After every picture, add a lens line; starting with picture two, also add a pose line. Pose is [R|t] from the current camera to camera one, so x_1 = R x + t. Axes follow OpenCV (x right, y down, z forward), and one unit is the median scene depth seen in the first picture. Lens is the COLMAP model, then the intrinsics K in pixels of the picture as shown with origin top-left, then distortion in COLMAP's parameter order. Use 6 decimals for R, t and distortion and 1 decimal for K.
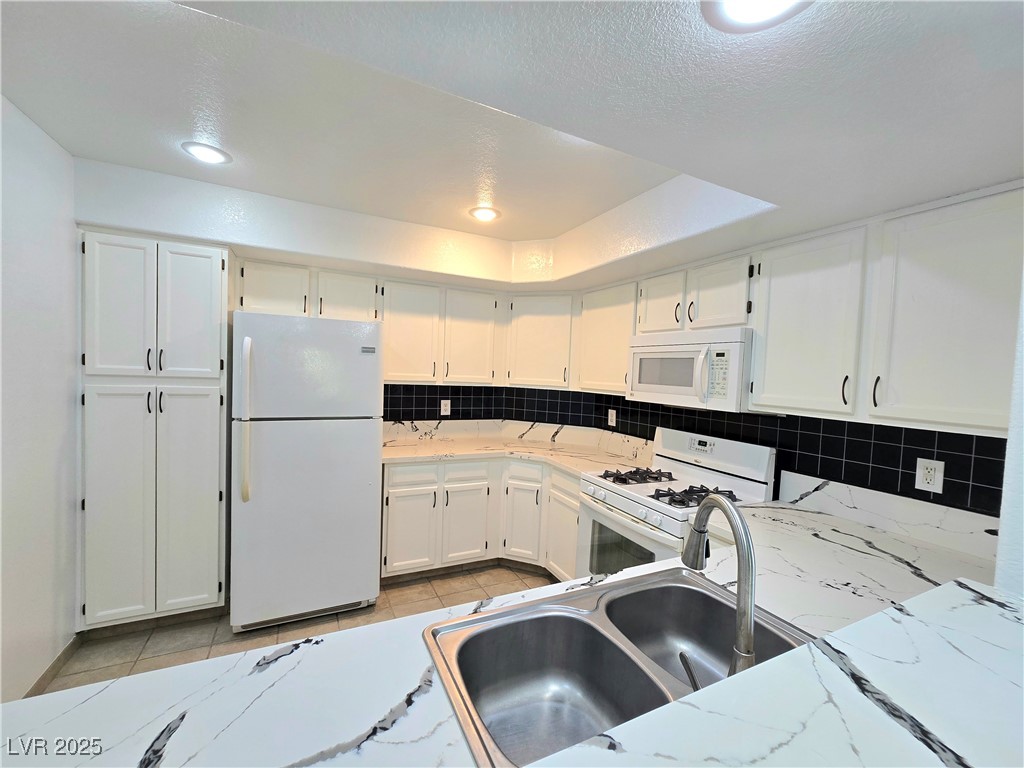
lens RADIAL K [[423.0, 0, 513.0], [0, 423.0, 385.4], [0, 0, 1]] dist [-0.001231, 0.000117]
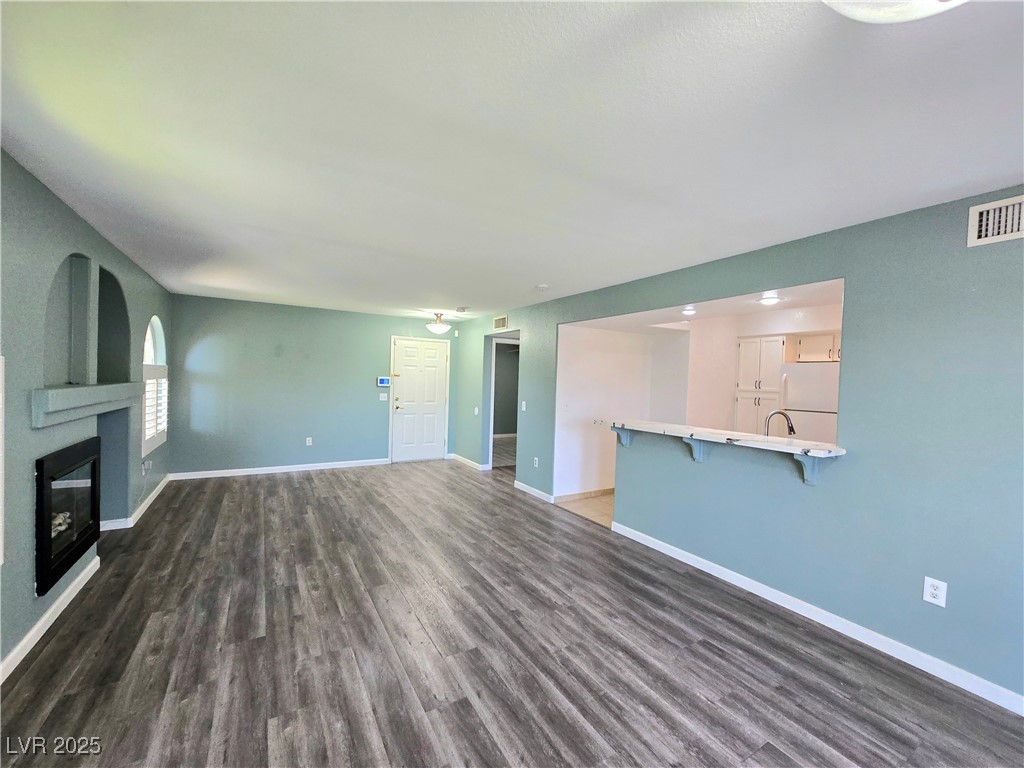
lens RADIAL K [[423.0, 0, 513.0], [0, 423.0, 385.4], [0, 0, 1]] dist [-0.001231, 0.000117]
pose [[0.082771, -0.025107, -0.996252, 1.476332], [-0.056061, 0.997982, -0.029809, 0.095623], [0.994990, 0.058319, 0.081196, -0.635198]]
